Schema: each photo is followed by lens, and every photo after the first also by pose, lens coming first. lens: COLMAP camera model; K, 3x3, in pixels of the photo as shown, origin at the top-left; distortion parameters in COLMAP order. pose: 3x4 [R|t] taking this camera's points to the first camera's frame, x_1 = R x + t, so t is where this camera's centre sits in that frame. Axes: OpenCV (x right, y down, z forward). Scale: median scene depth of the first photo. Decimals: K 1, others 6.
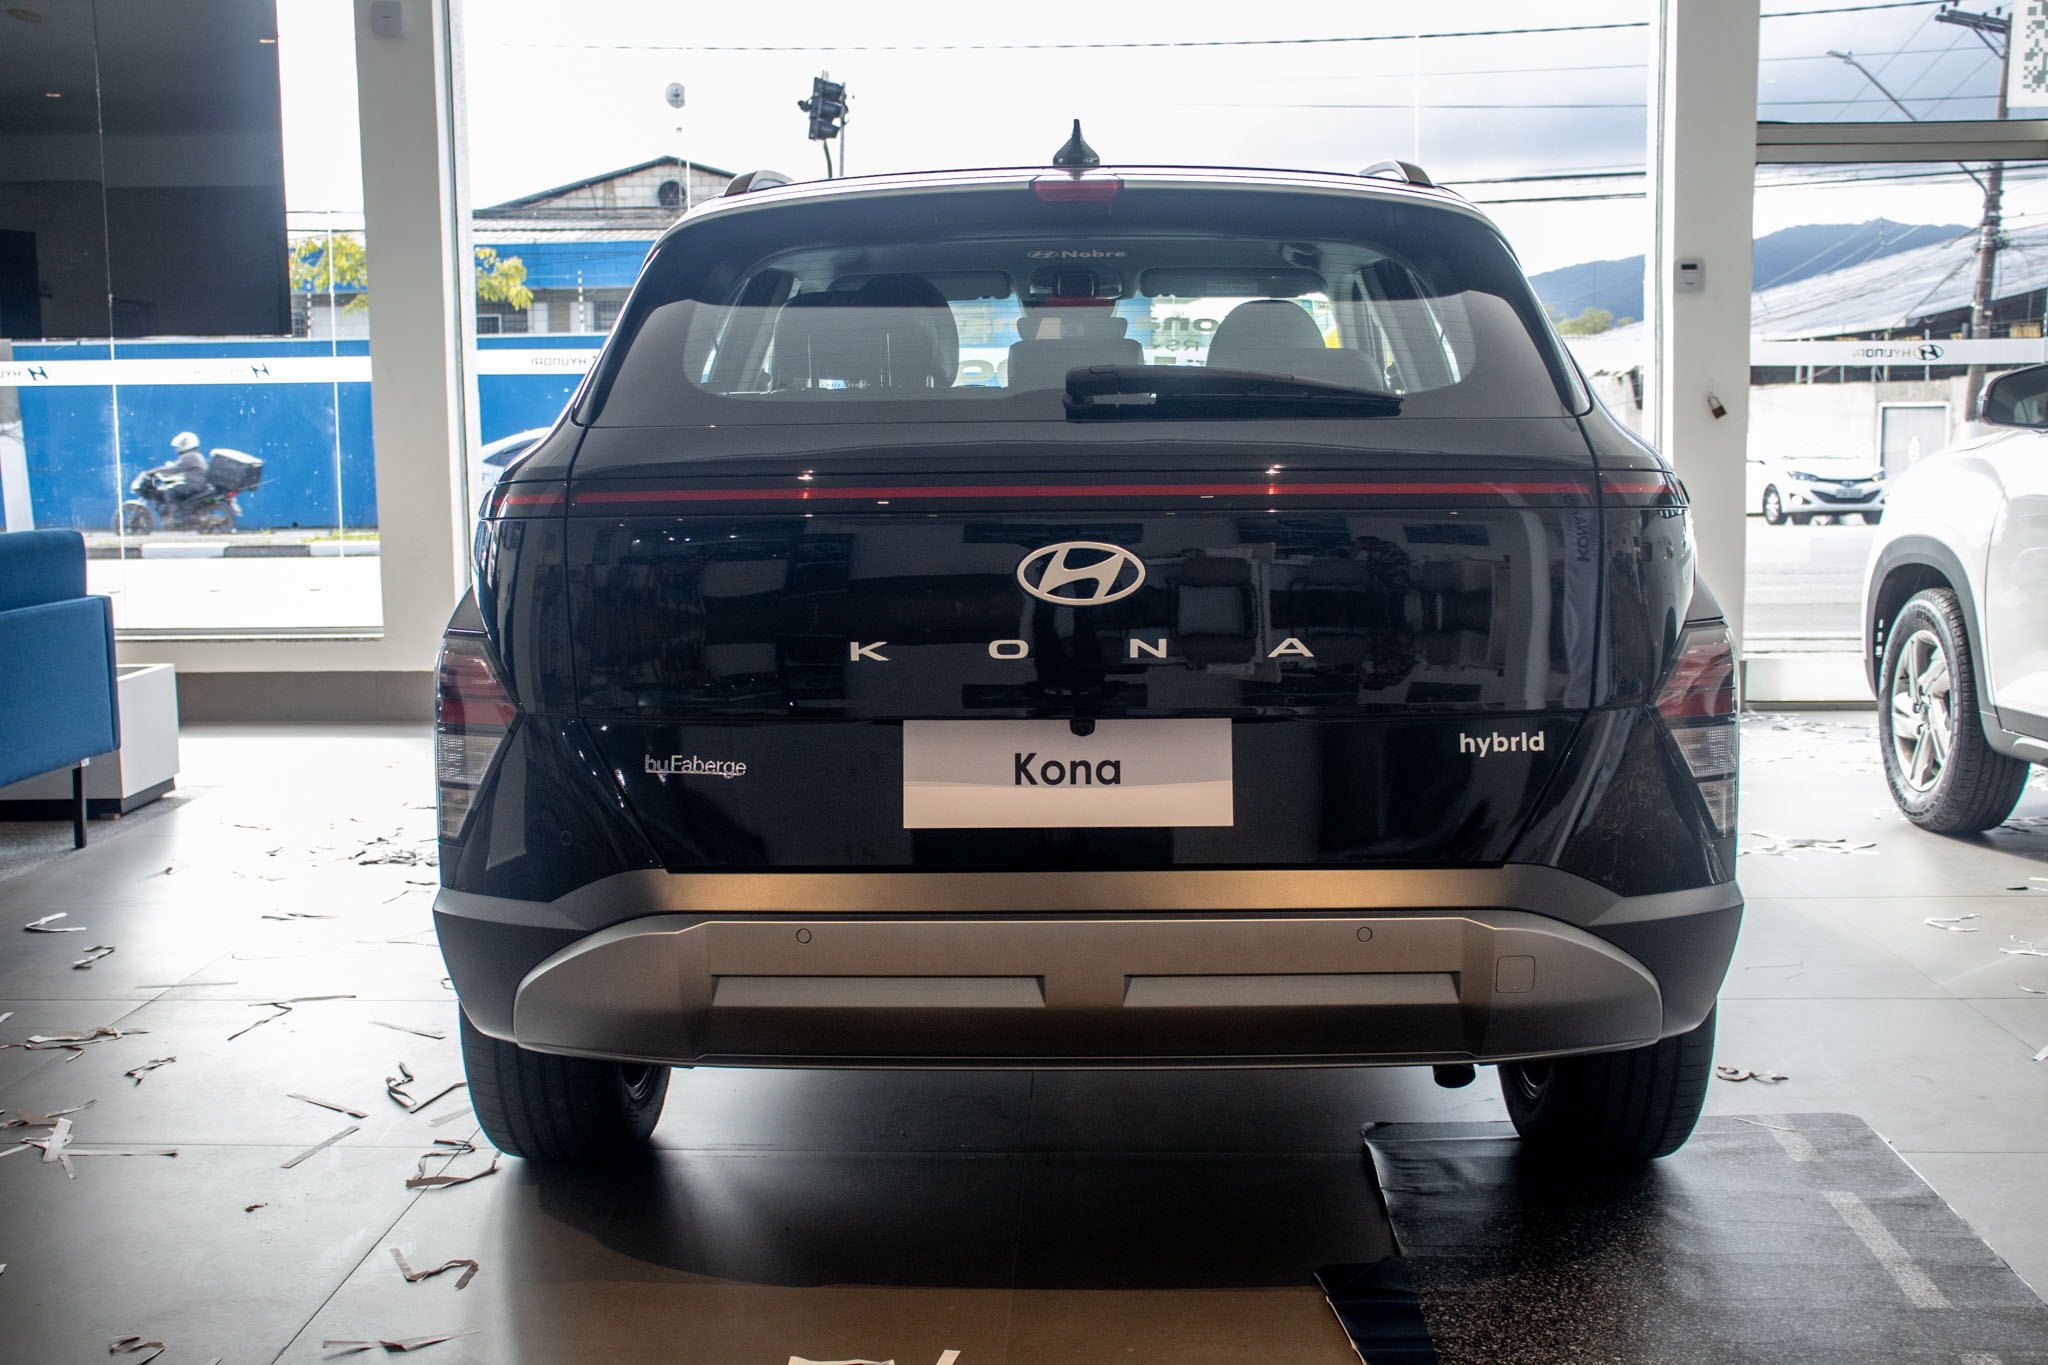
lens RADIAL K [[2195.9, 0, 1024.0], [0, 2195.9, 682.5], [0, 0, 1]] dist [-0.104898, 0.002998]
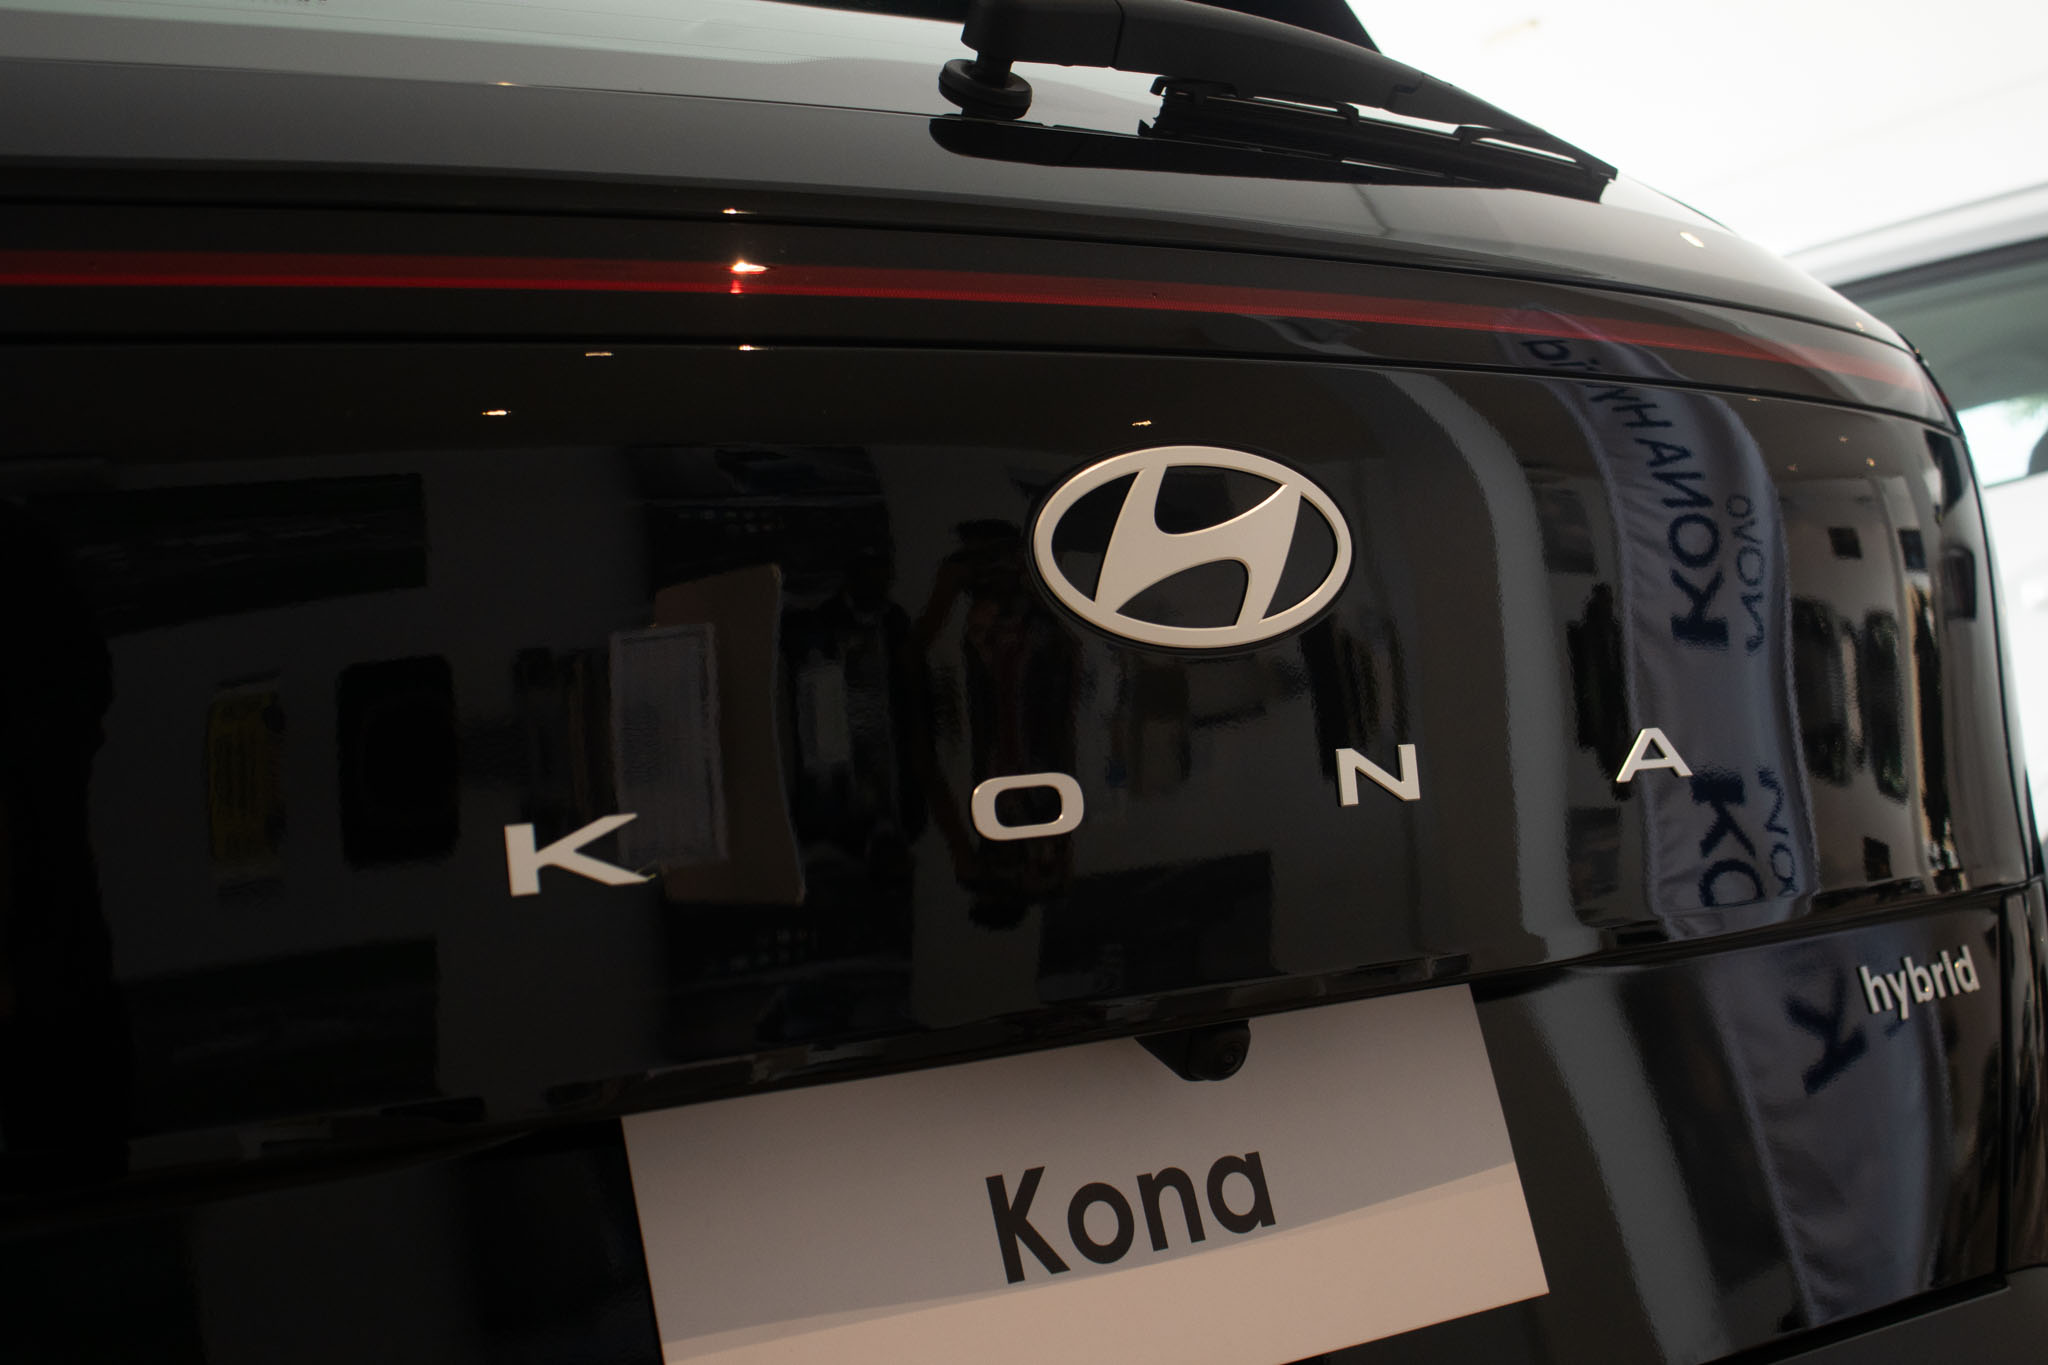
lens RADIAL K [[2545.1, 0, 1024.0], [0, 2545.1, 682.5], [0, 0, 1]] dist [-0.030078, 0.014031]
pose [[0.804171, -0.033096, 0.593476, -0.203627], [0.154600, 0.975731, -0.155072, 0.020897], [-0.573940, 0.216456, 0.789772, 0.709596]]
